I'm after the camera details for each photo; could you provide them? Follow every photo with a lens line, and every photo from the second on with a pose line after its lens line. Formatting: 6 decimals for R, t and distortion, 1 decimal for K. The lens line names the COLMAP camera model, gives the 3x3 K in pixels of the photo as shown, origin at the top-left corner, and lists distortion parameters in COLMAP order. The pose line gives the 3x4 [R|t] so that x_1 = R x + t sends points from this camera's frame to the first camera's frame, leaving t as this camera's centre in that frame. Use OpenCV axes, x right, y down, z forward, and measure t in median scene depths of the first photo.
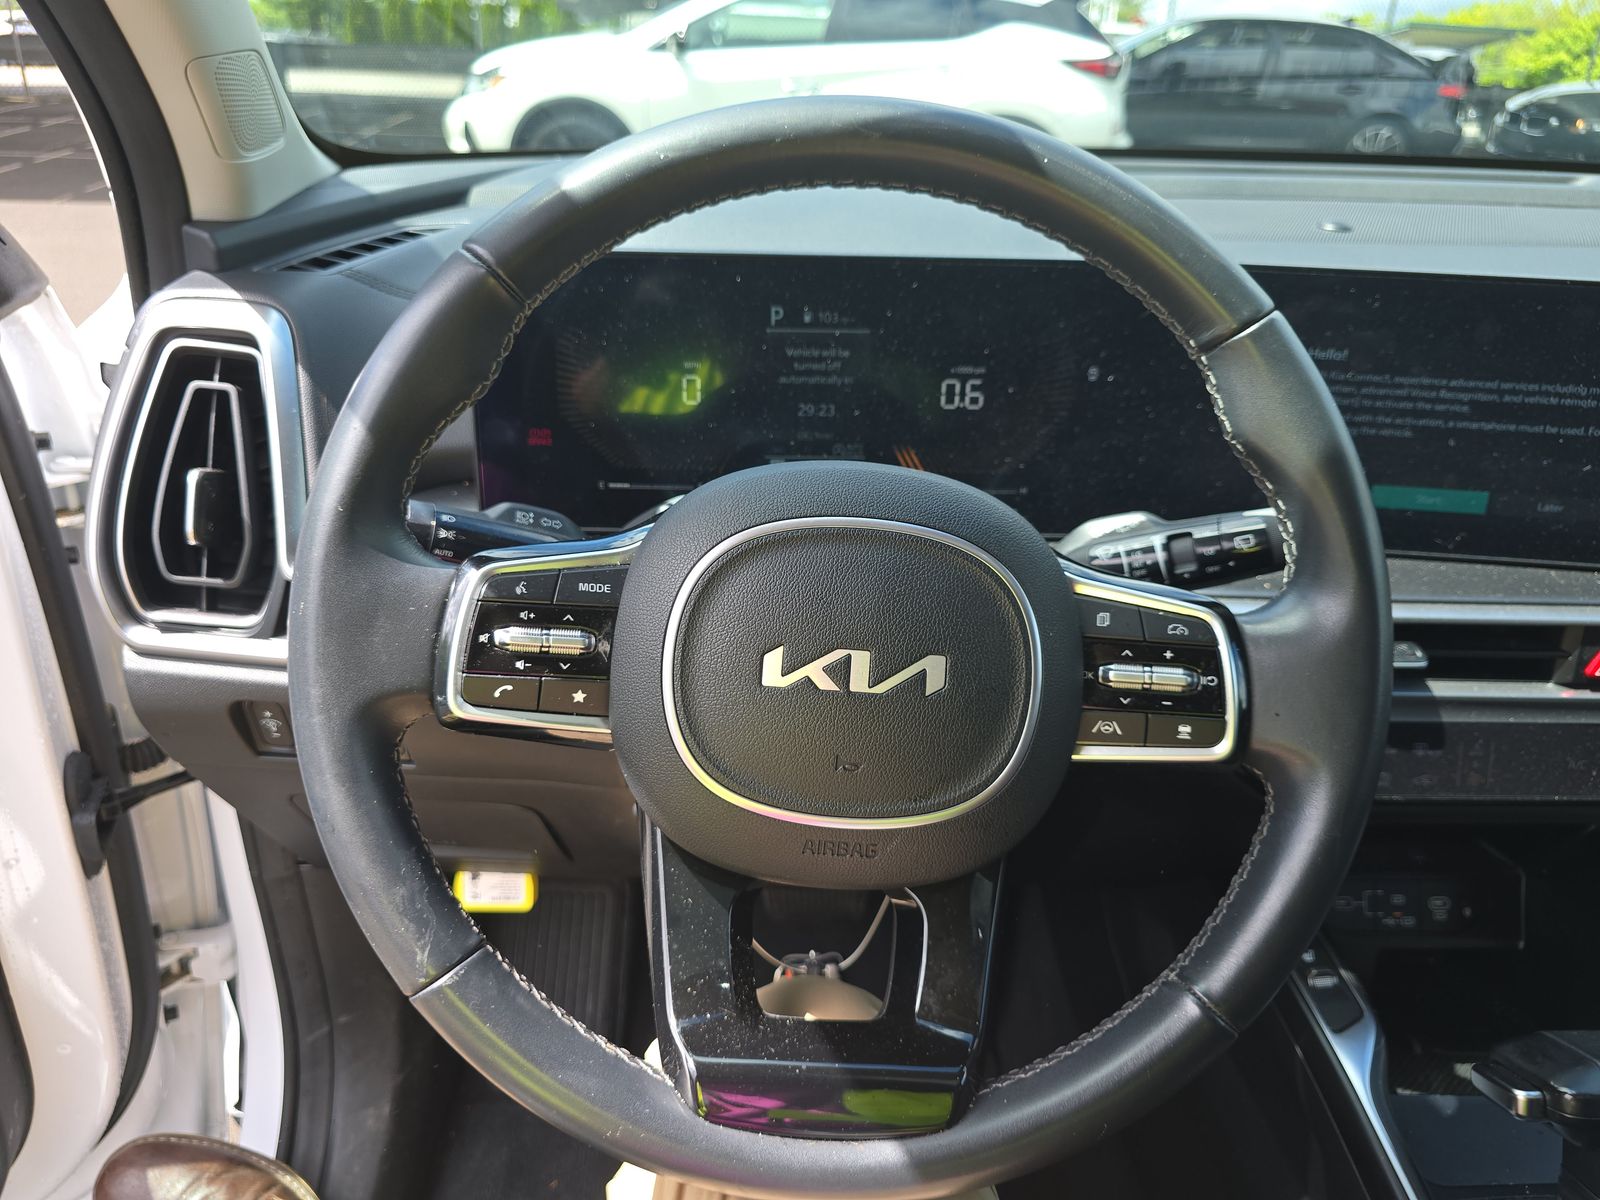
lens RADIAL K [[1055.1, 0, 800.0], [0, 1055.1, 600.0], [0, 0, 1]] dist [0.027964, -0.050214]
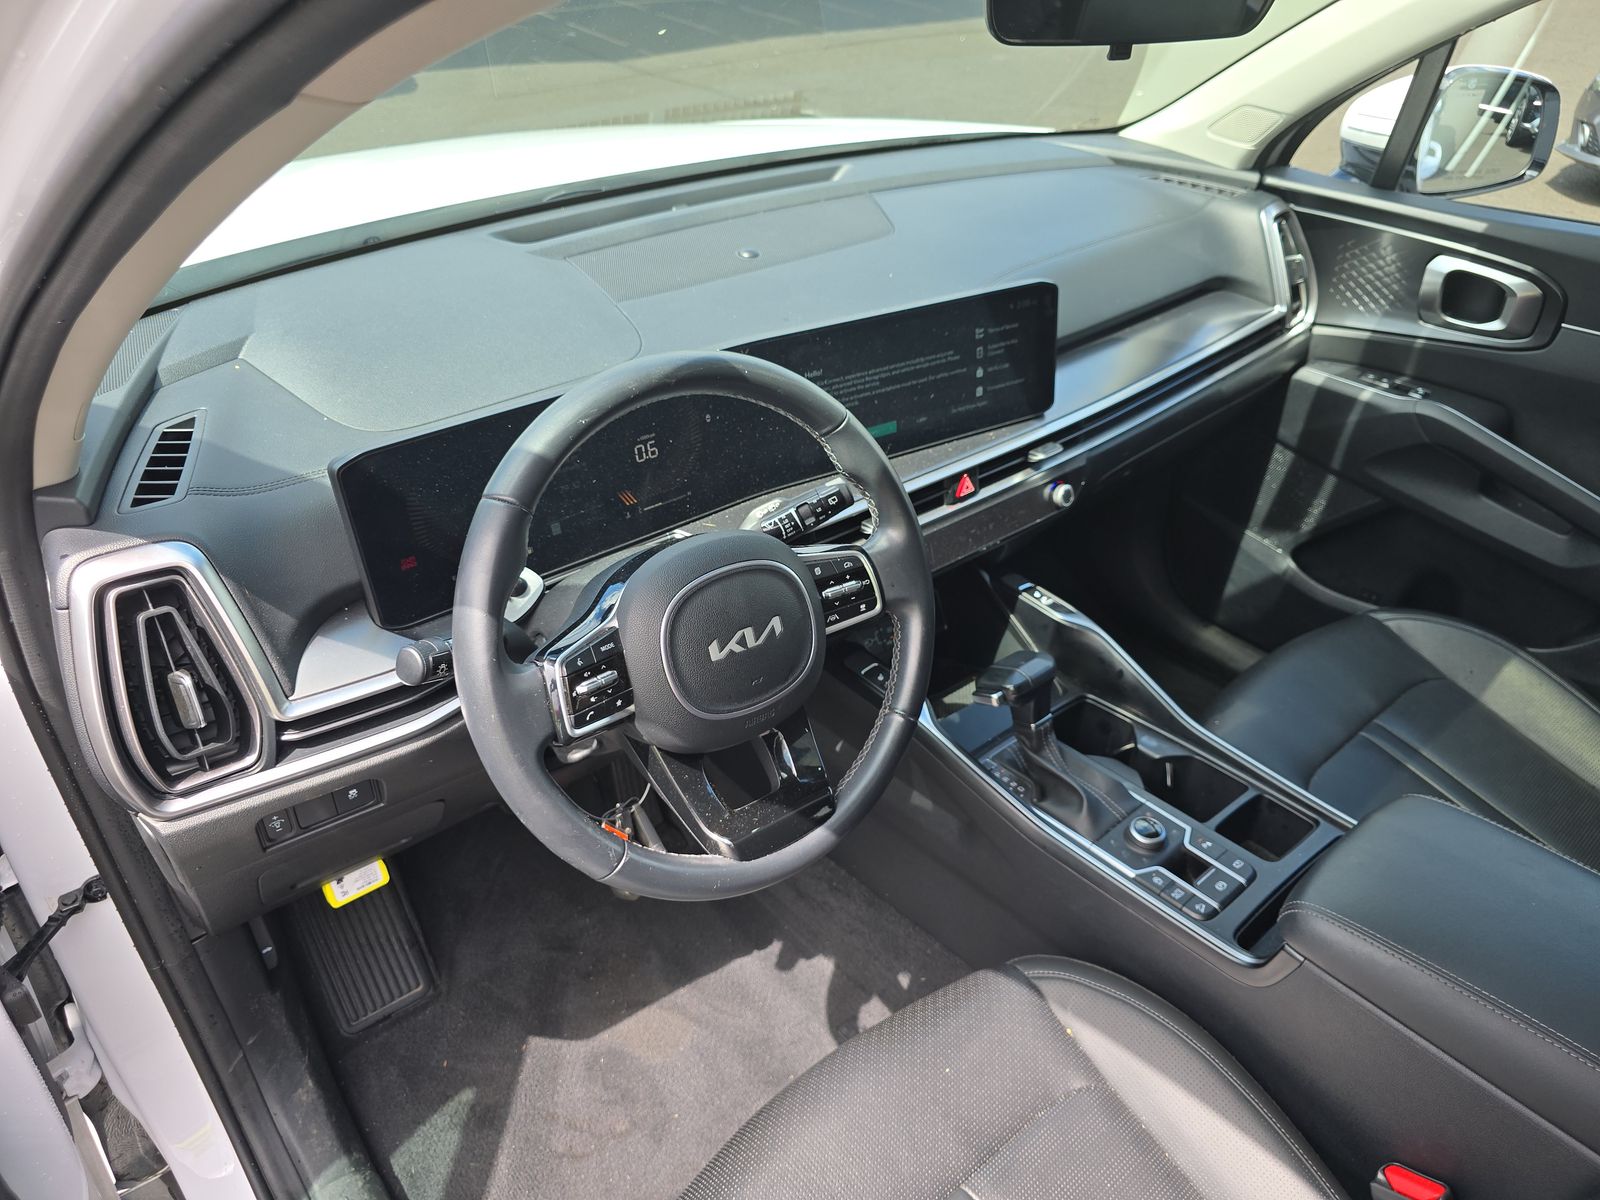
lens RADIAL K [[1055.1, 0, 800.0], [0, 1055.1, 600.0], [0, 0, 1]] dist [0.027964, -0.050214]
pose [[0.788541, -0.361258, 0.497690, -0.571146], [0.277417, 0.931212, 0.236400, -0.305170], [-0.548856, -0.048344, 0.834518, -0.532852]]
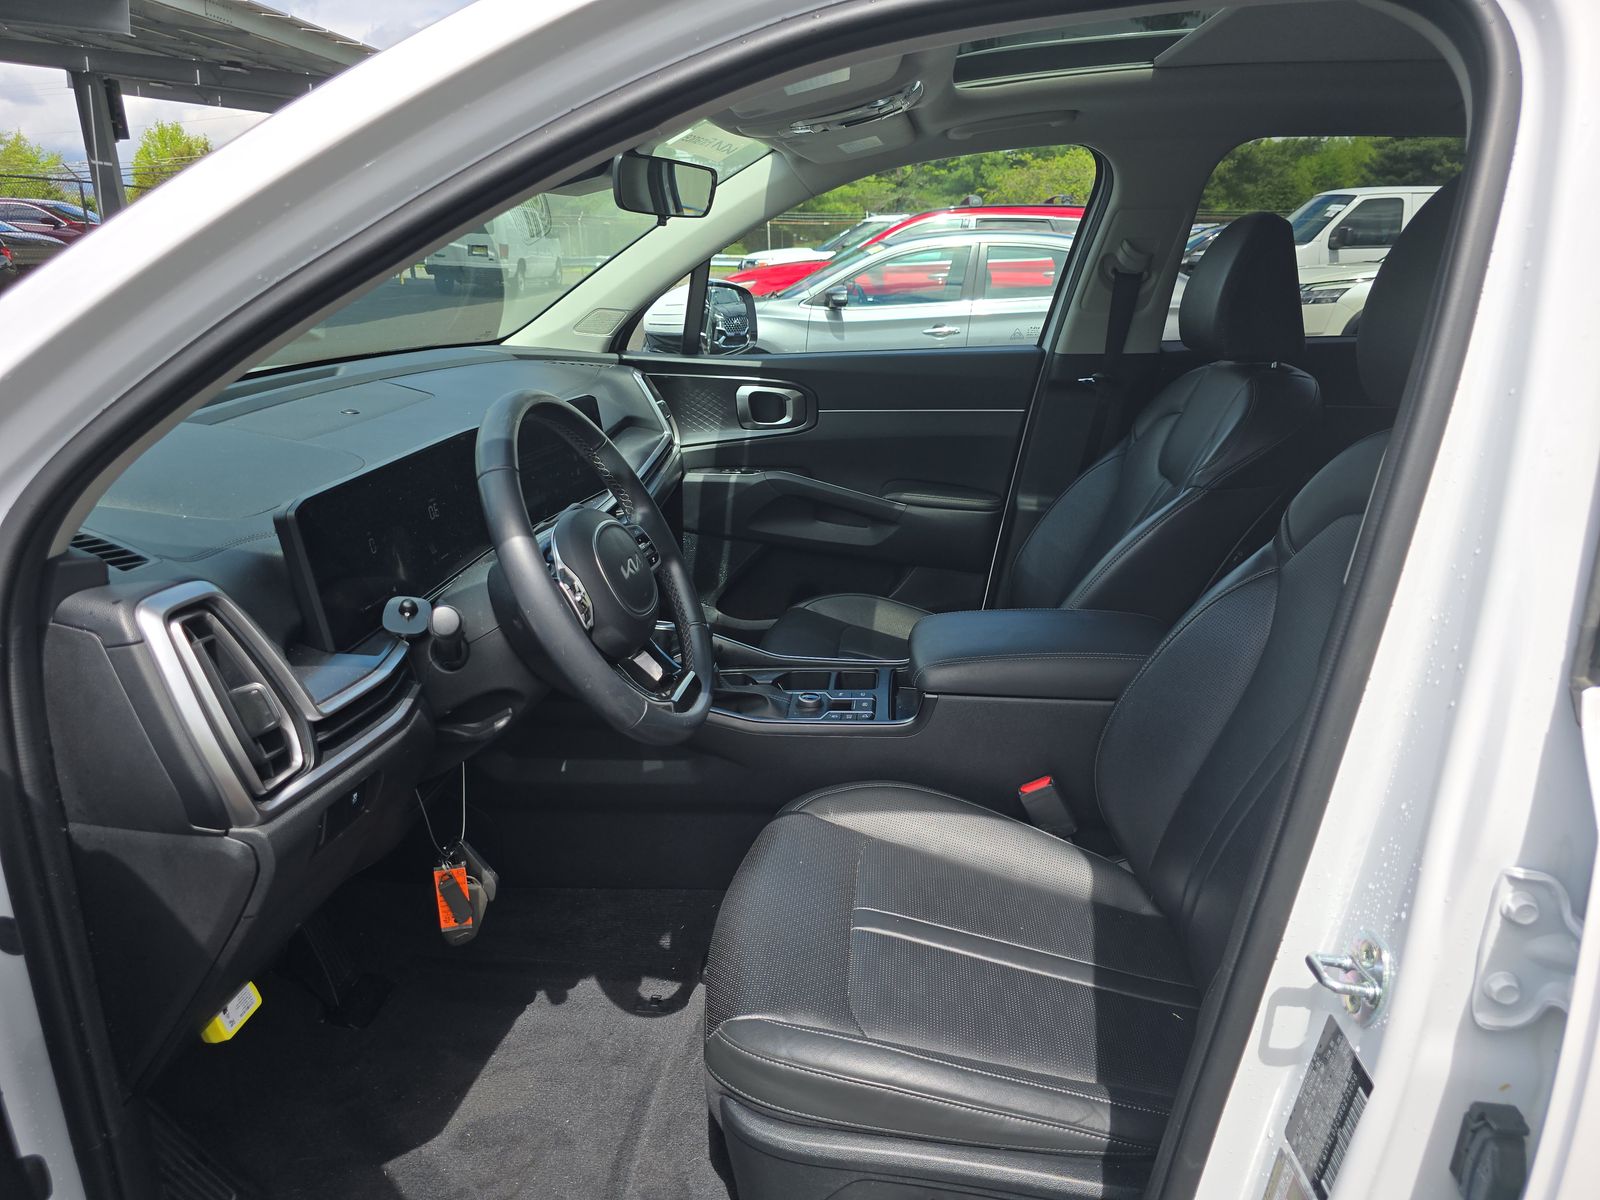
lens RADIAL K [[1055.1, 0, 800.0], [0, 1055.1, 600.0], [0, 0, 1]] dist [0.027964, -0.050214]
pose [[0.128919, -0.339574, 0.931703, -1.754224], [0.428008, 0.866578, 0.256615, -0.279398], [-0.894533, 0.365694, 0.257058, -0.160928]]
